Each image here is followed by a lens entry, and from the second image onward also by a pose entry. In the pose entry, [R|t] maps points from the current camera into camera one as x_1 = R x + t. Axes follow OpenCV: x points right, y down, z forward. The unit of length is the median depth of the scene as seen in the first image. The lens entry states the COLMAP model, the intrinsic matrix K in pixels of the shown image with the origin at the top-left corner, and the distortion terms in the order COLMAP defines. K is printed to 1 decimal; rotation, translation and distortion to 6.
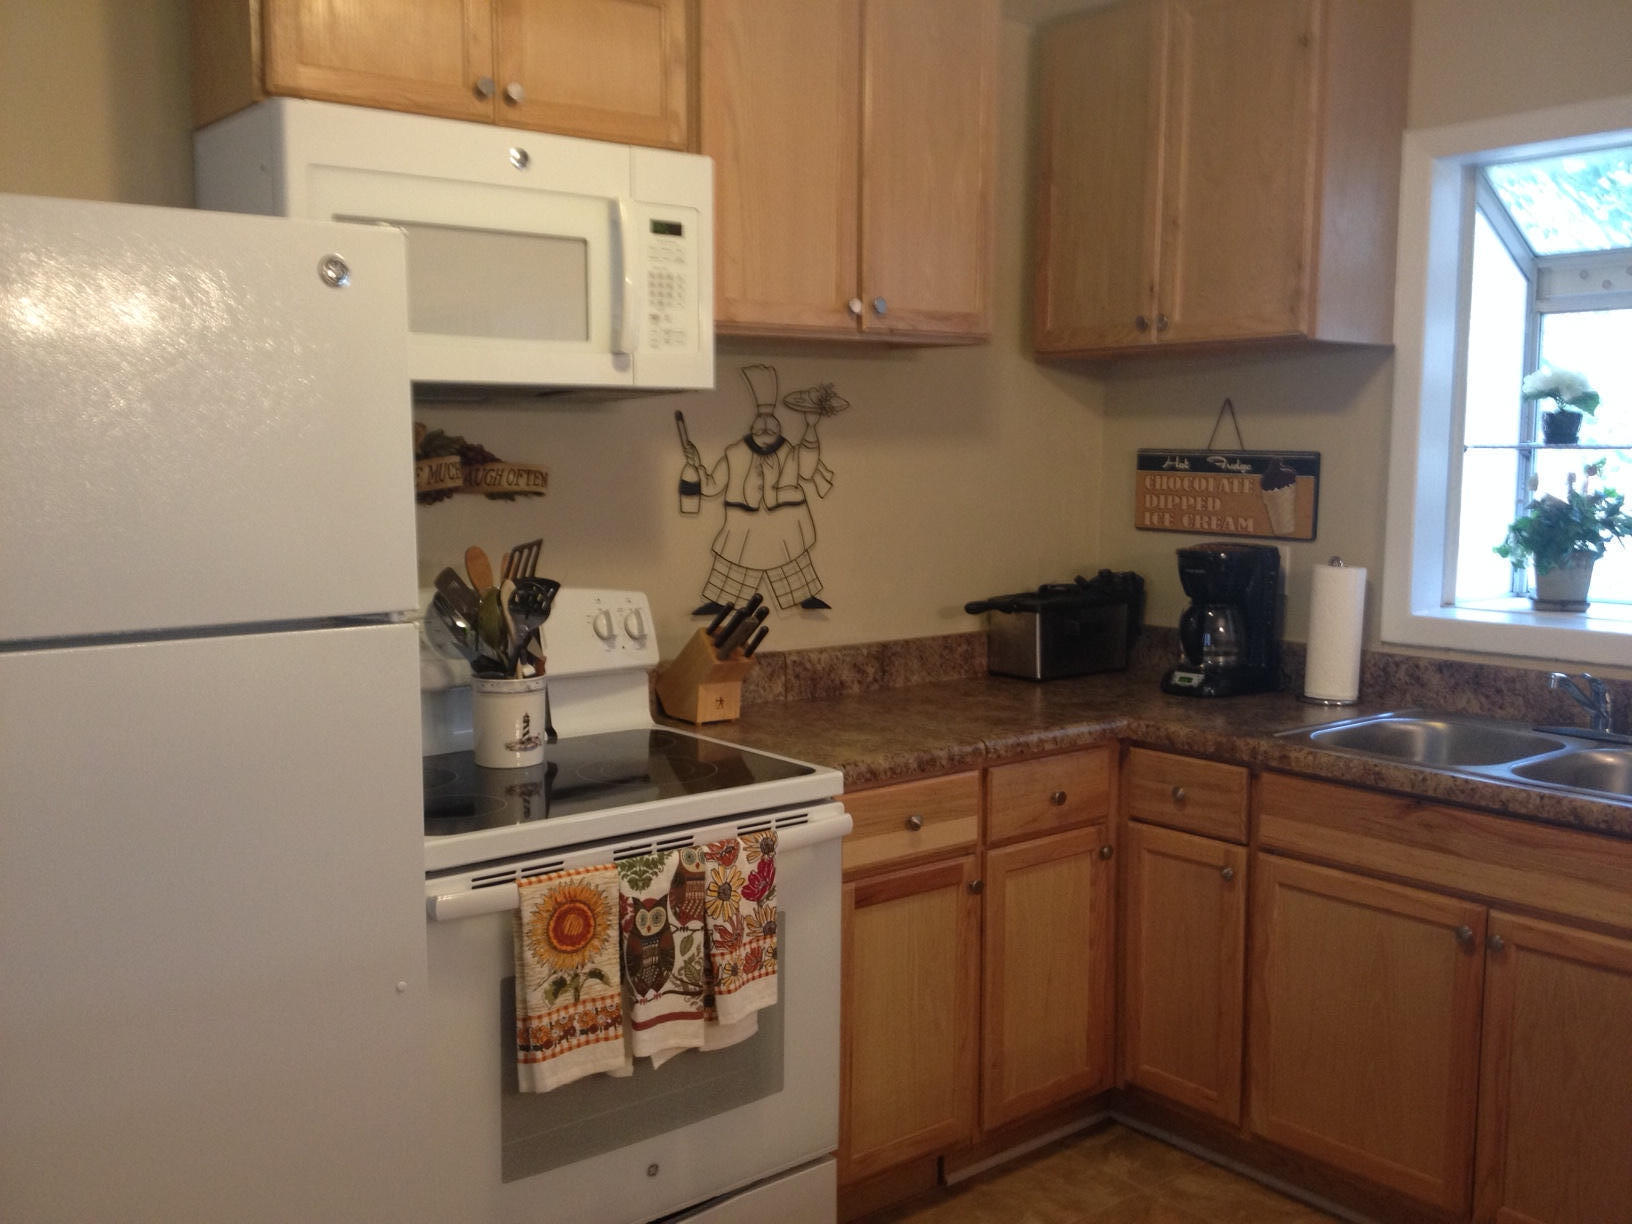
lens RADIAL K [[1521.5, 0, 816.0], [0, 1521.5, 612.0], [0, 0, 1]] dist [0.082510, -0.218658]
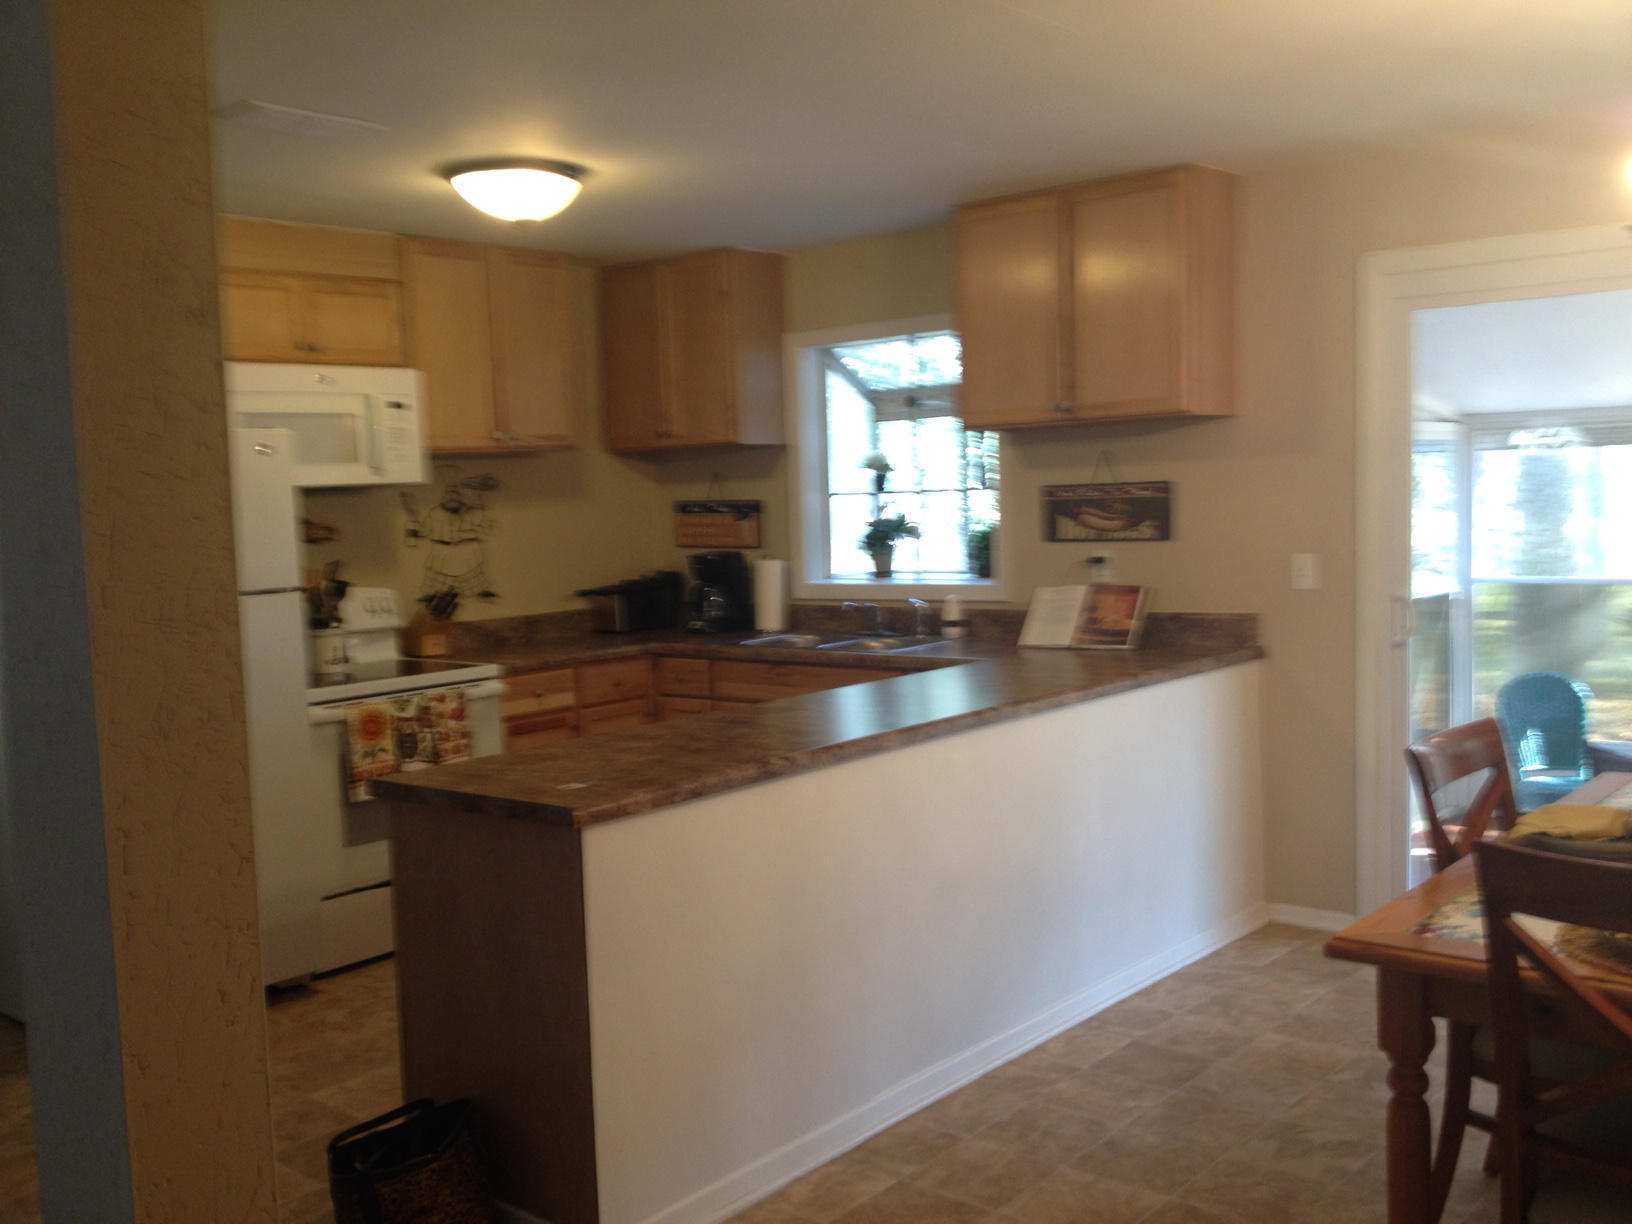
lens RADIAL K [[1521.5, 0, 816.0], [0, 1521.5, 612.0], [0, 0, 1]] dist [0.082510, -0.218658]
pose [[0.981912, -0.052241, 0.181986, 0.052844], [0.057821, 0.998002, -0.025487, 0.086283], [-0.180291, 0.035548, 0.982971, -0.866260]]
